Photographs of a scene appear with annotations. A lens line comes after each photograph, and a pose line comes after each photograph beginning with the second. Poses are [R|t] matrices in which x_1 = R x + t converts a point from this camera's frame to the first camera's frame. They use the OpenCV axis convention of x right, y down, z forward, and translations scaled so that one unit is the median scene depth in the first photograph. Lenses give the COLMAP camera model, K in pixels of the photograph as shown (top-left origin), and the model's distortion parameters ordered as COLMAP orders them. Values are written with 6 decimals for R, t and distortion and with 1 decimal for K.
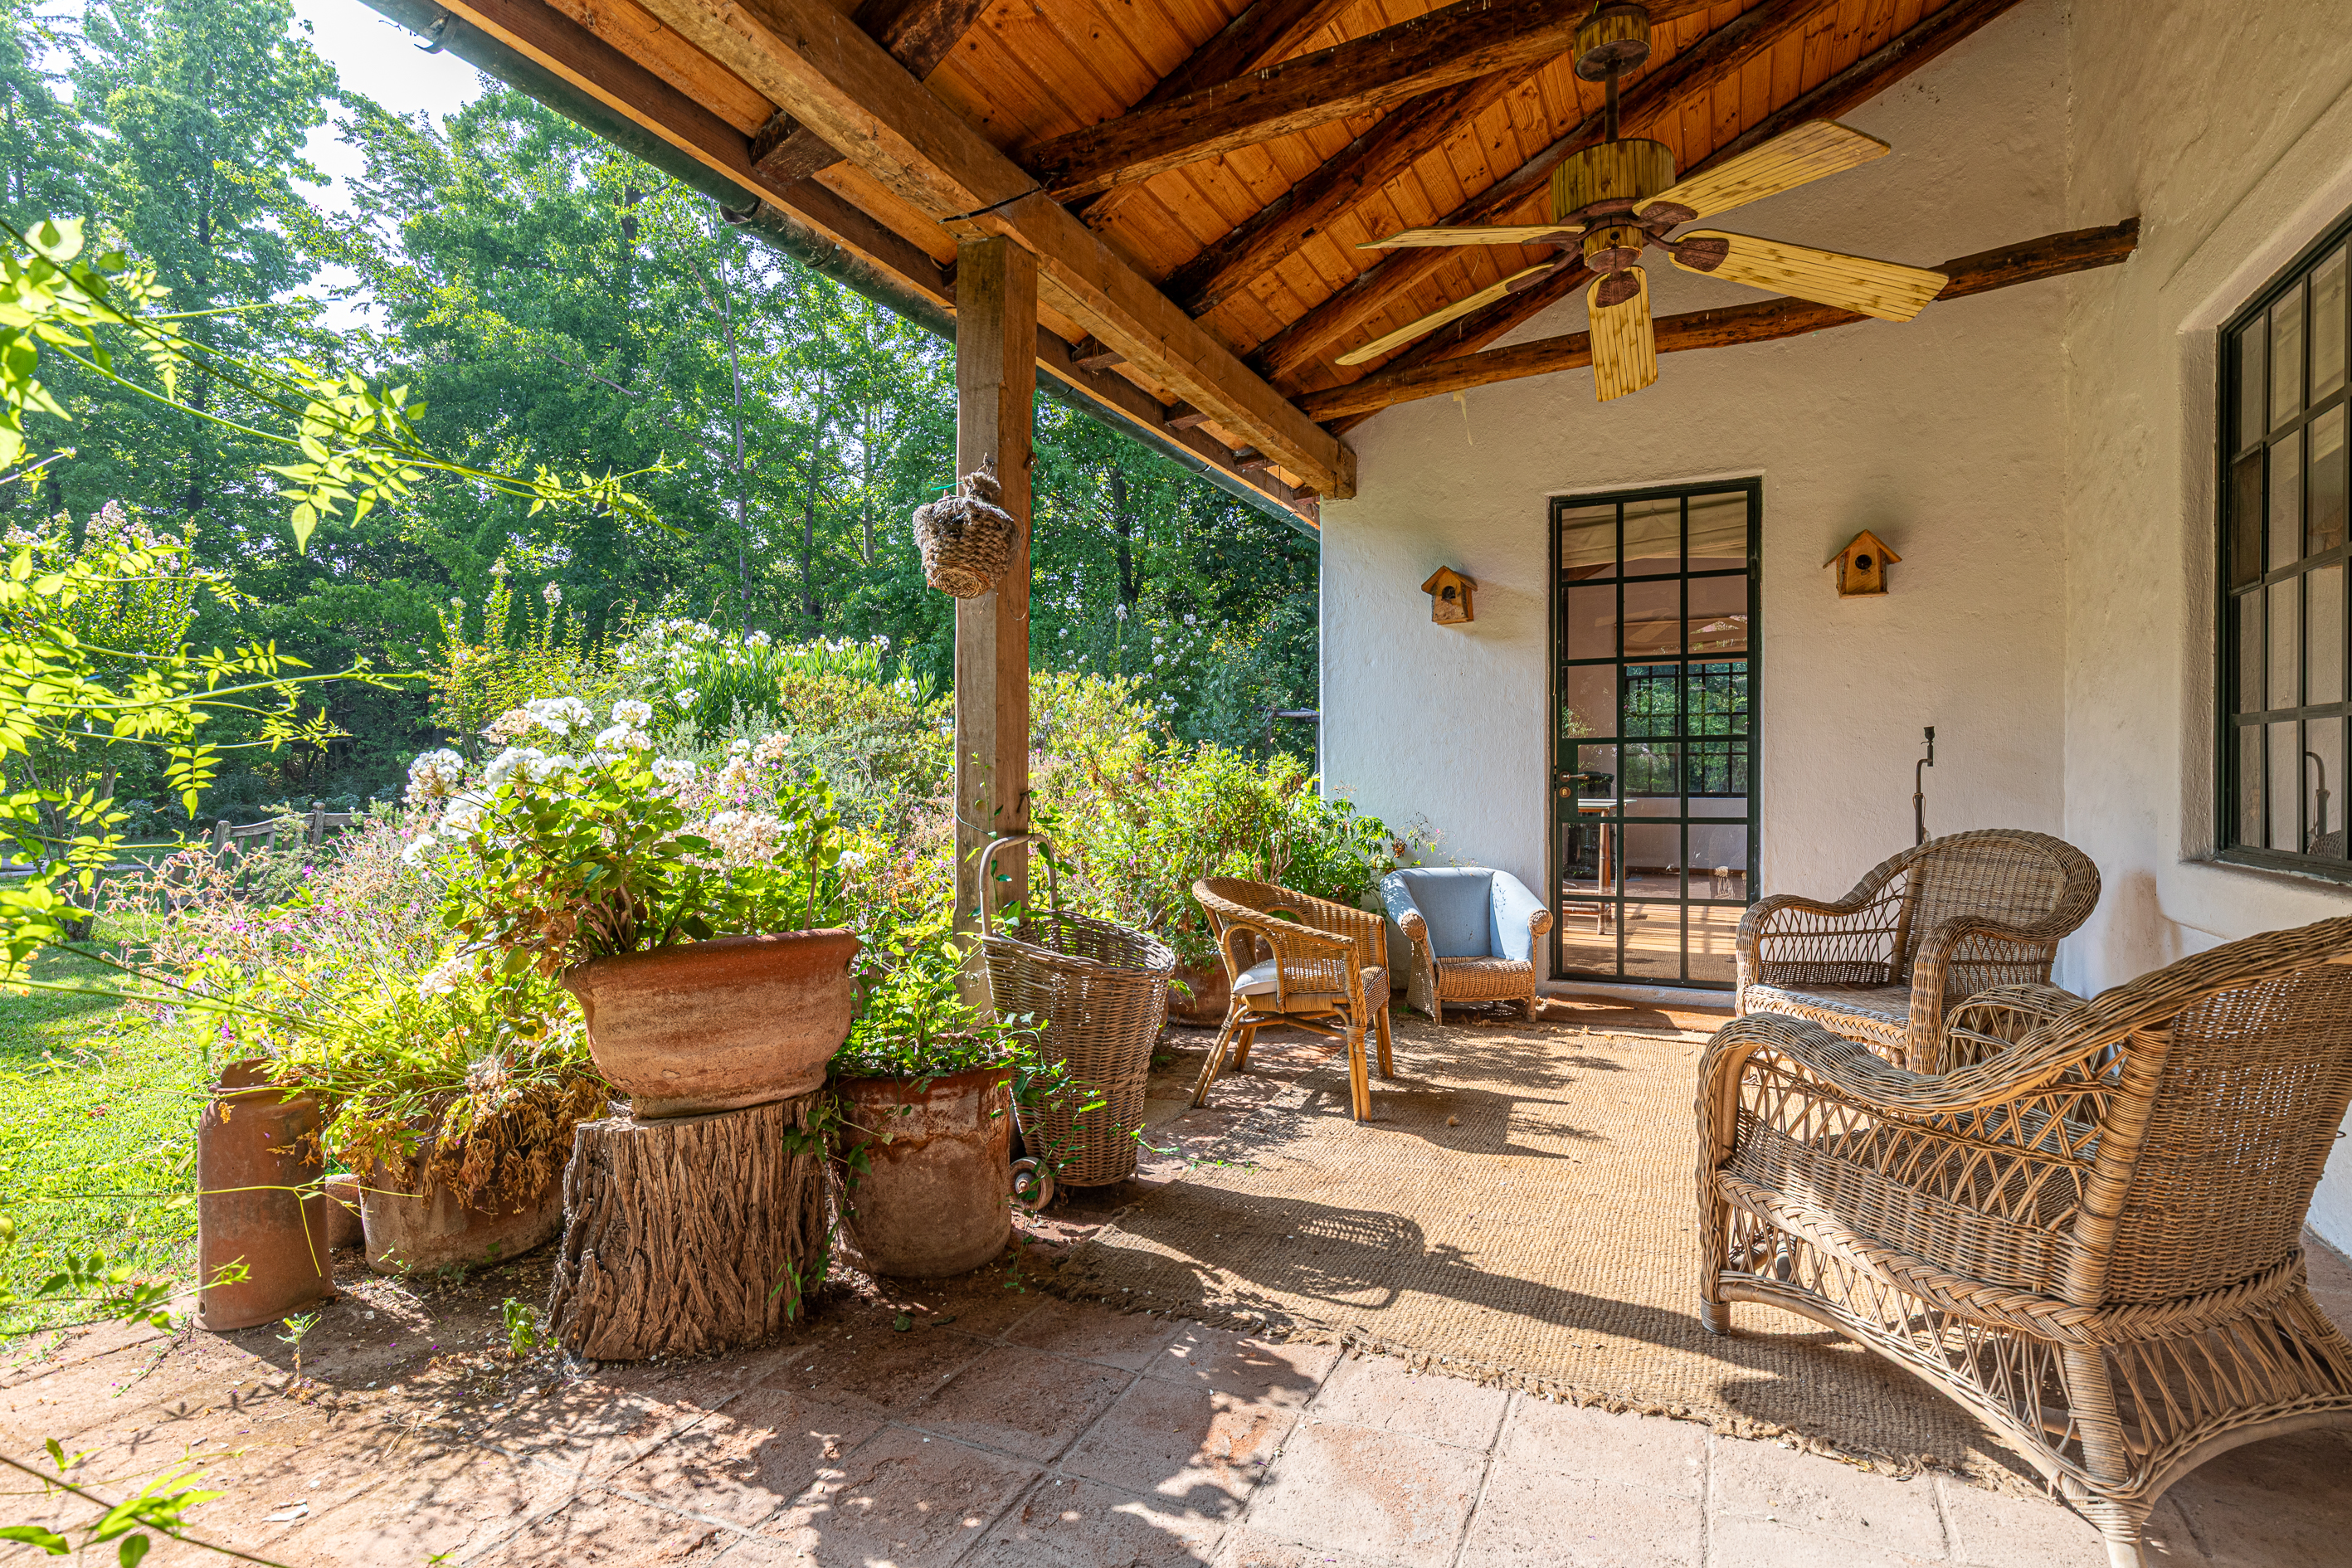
lens RADIAL K [[1189.5, 0, 1176.0], [0, 1189.5, 784.0], [0, 0, 1]] dist [-0.000838, -0.000215]
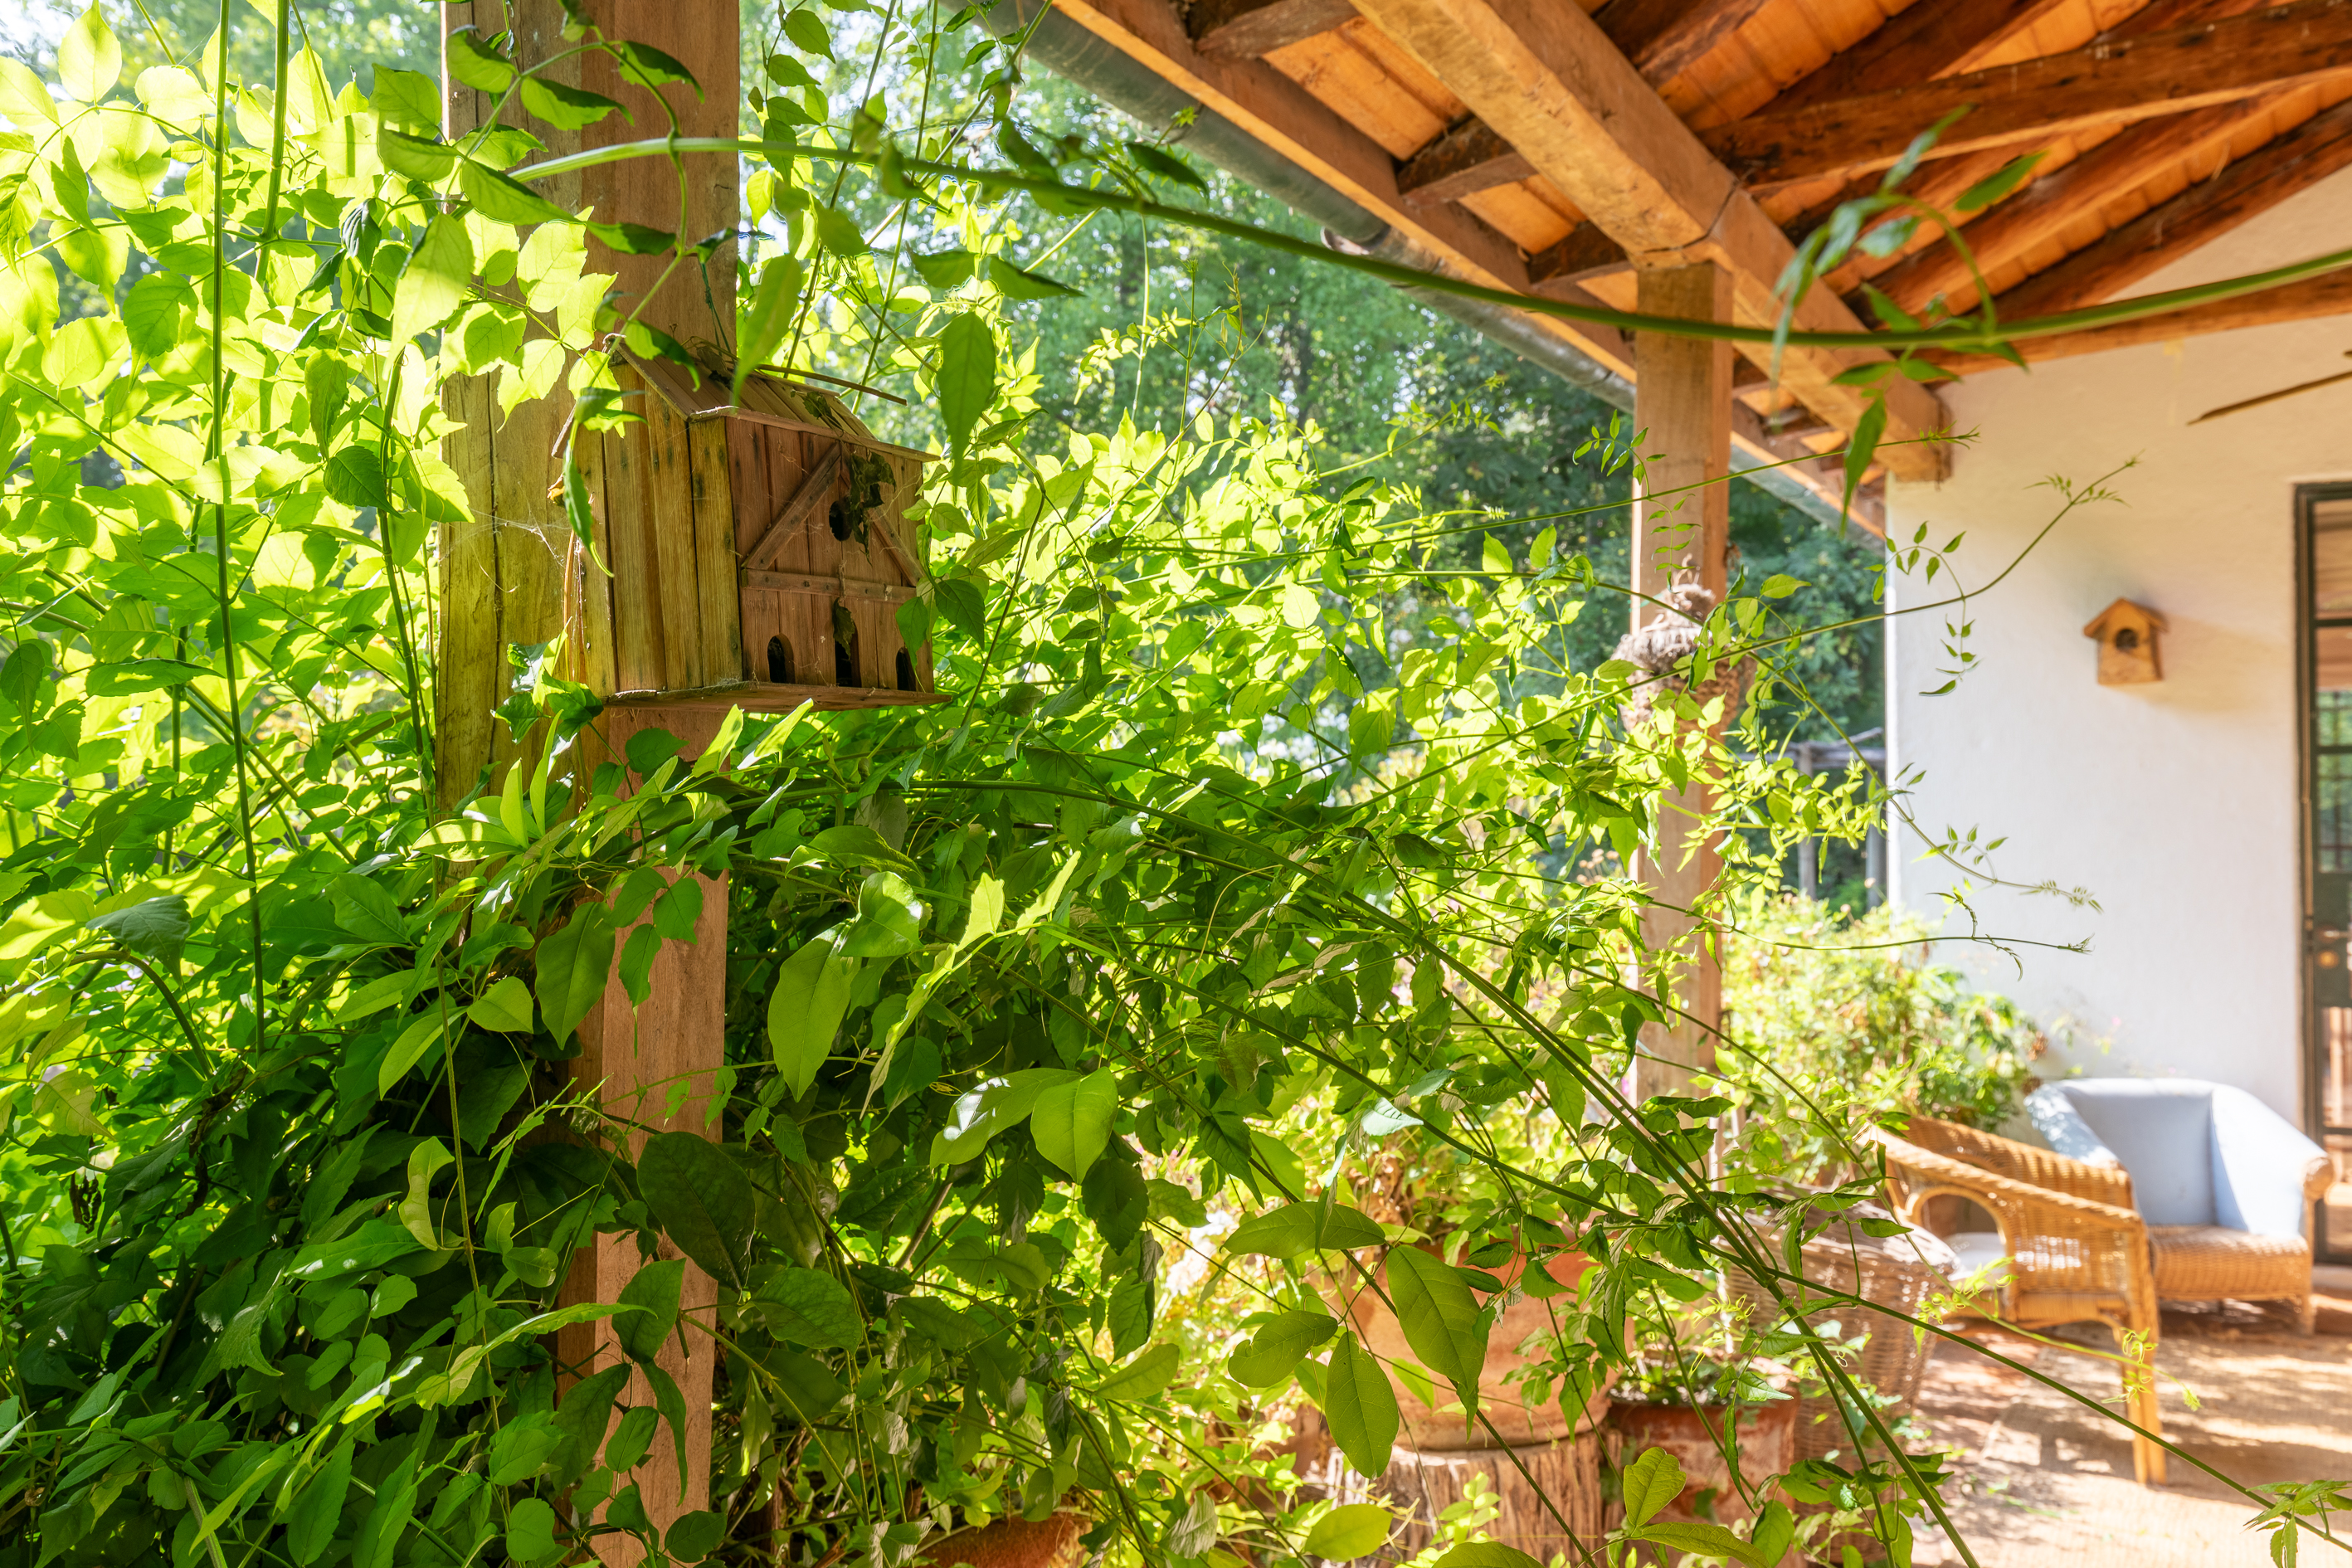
lens RADIAL K [[2135.7, 0, 1173.4], [0, 2135.7, 819.7], [0, 0, 1]] dist [0.012831, 0.007119]
pose [[0.996034, -0.003620, -0.088901, -0.174171], [0.001453, 0.999700, -0.024436, -0.039951], [0.088963, 0.024210, 0.995741, -0.166805]]
